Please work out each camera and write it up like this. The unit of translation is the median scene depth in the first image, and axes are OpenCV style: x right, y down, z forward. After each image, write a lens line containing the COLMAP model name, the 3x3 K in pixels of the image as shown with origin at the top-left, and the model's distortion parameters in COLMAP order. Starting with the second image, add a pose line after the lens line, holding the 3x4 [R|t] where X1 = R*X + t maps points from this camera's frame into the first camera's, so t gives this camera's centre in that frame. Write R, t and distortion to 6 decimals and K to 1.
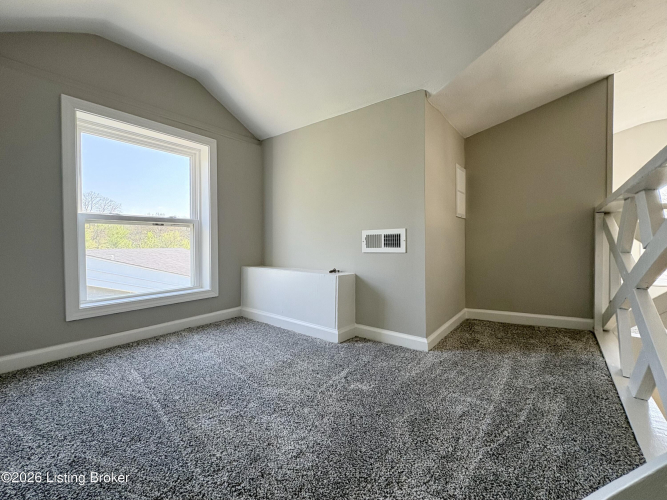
lens RADIAL K [[294.3, 0, 327.0], [0, 294.3, 248.9], [0, 0, 1]] dist [0.002662, 0.000460]
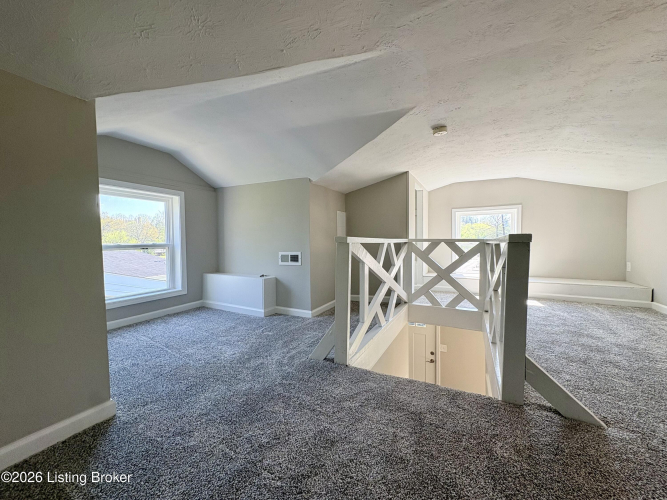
lens RADIAL K [[265.1, 0, 335.1], [0, 265.1, 249.8], [0, 0, 1]] dist [0.002497, 0.000203]
pose [[0.979817, -0.010629, 0.199615, 0.138173], [0.008892, 0.999914, 0.009597, -0.091298], [-0.199700, -0.007629, 0.979827, -0.618677]]
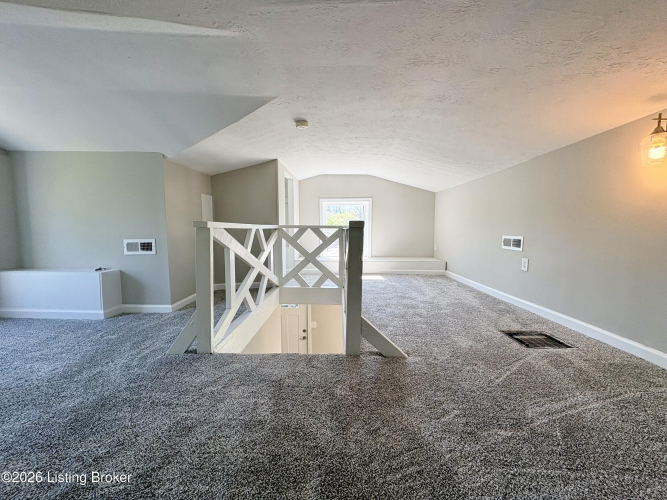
lens RADIAL K [[265.1, 0, 333.7], [0, 265.1, 249.6], [0, 0, 1]] dist [0.002497, 0.000203]
pose [[0.796700, -0.047763, 0.602485, 0.161275], [0.012725, 0.997977, 0.062289, -0.084089], [-0.604242, -0.041959, 0.795696, -0.676416]]
